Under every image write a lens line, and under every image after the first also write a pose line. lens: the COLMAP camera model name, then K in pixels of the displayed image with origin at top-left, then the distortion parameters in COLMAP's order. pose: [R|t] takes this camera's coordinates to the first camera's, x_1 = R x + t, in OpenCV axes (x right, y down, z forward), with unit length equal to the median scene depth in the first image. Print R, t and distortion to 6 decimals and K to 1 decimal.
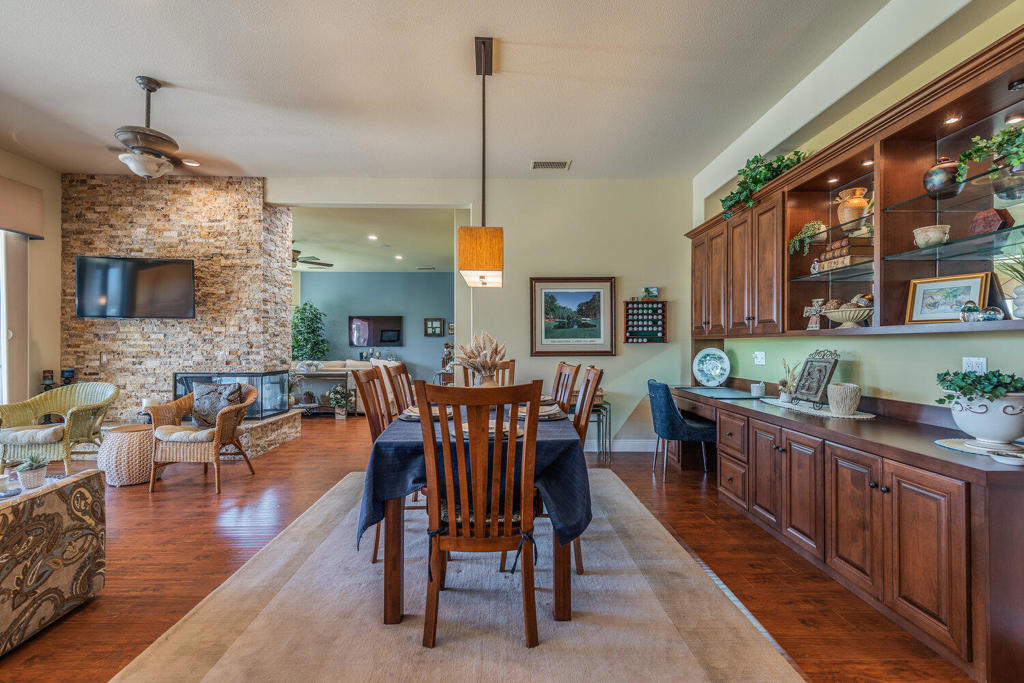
lens RADIAL K [[458.9, 0, 518.5], [0, 458.9, 344.0], [0, 0, 1]] dist [0.010461, -0.002196]
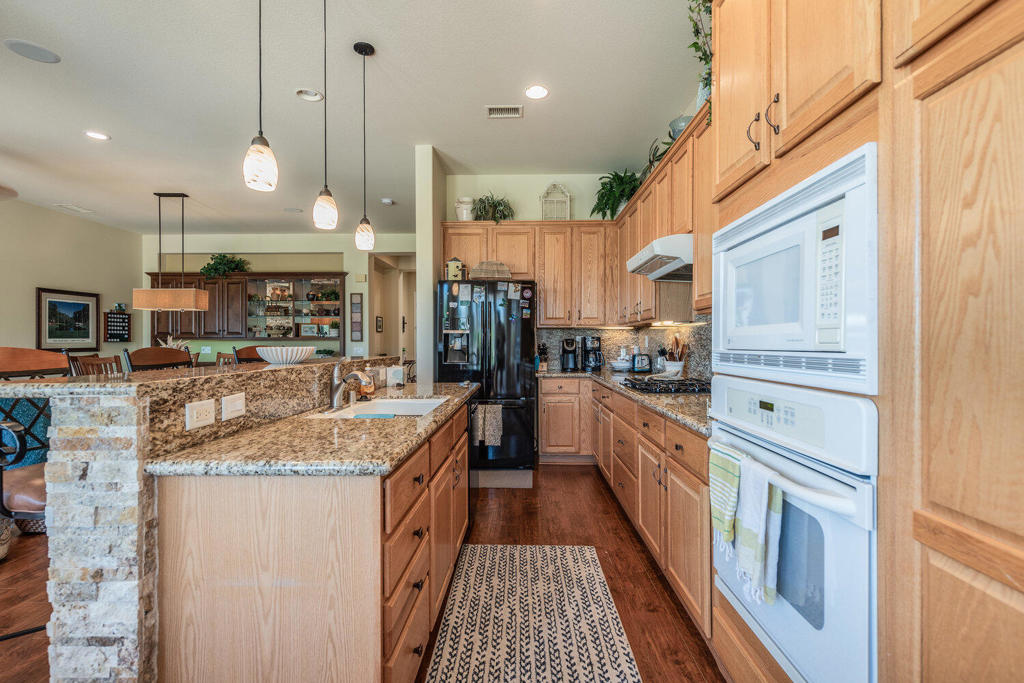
lens RADIAL K [[481.6, 0, 511.5], [0, 481.6, 344.2], [0, 0, 1]] dist [0.004447, -0.000041]
pose [[0.020799, -0.001037, 0.999783, -1.495786], [0.000483, 0.999999, 0.001027, 0.004541], [-0.999784, 0.000461, 0.020800, -0.331303]]
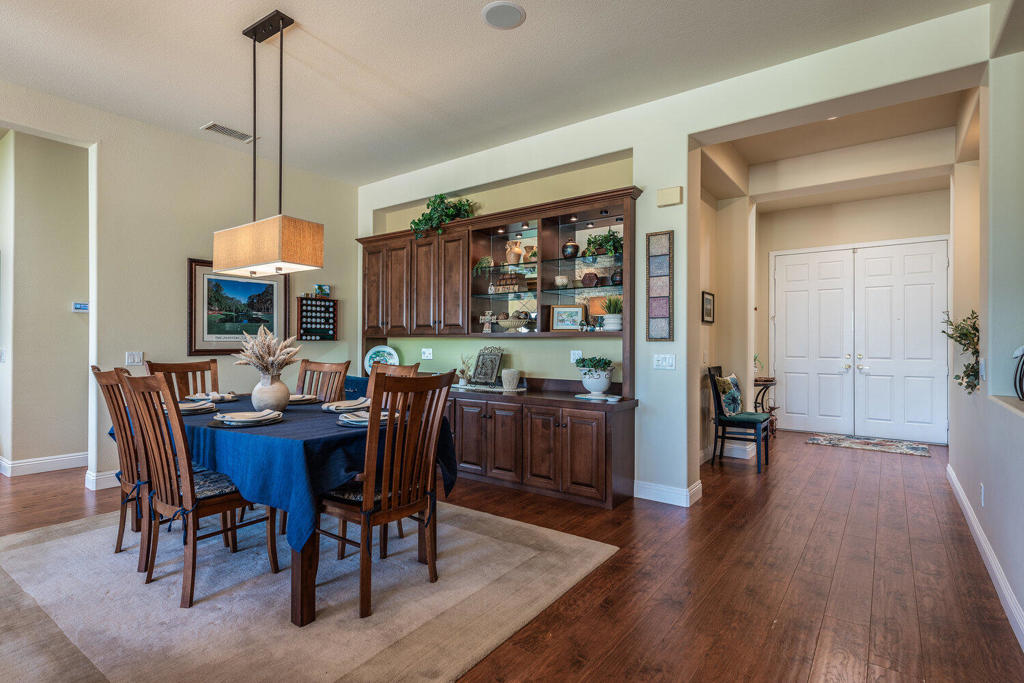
lens RADIAL K [[530.4, 0, 501.1], [0, 530.4, 342.4], [0, 0, 1]] dist [0.012878, -0.004102]
pose [[0.598383, 0.007163, 0.801178, -0.493462], [-0.007317, 0.999967, -0.003475, 0.003681], [-0.801177, -0.003783, 0.598416, -0.007044]]
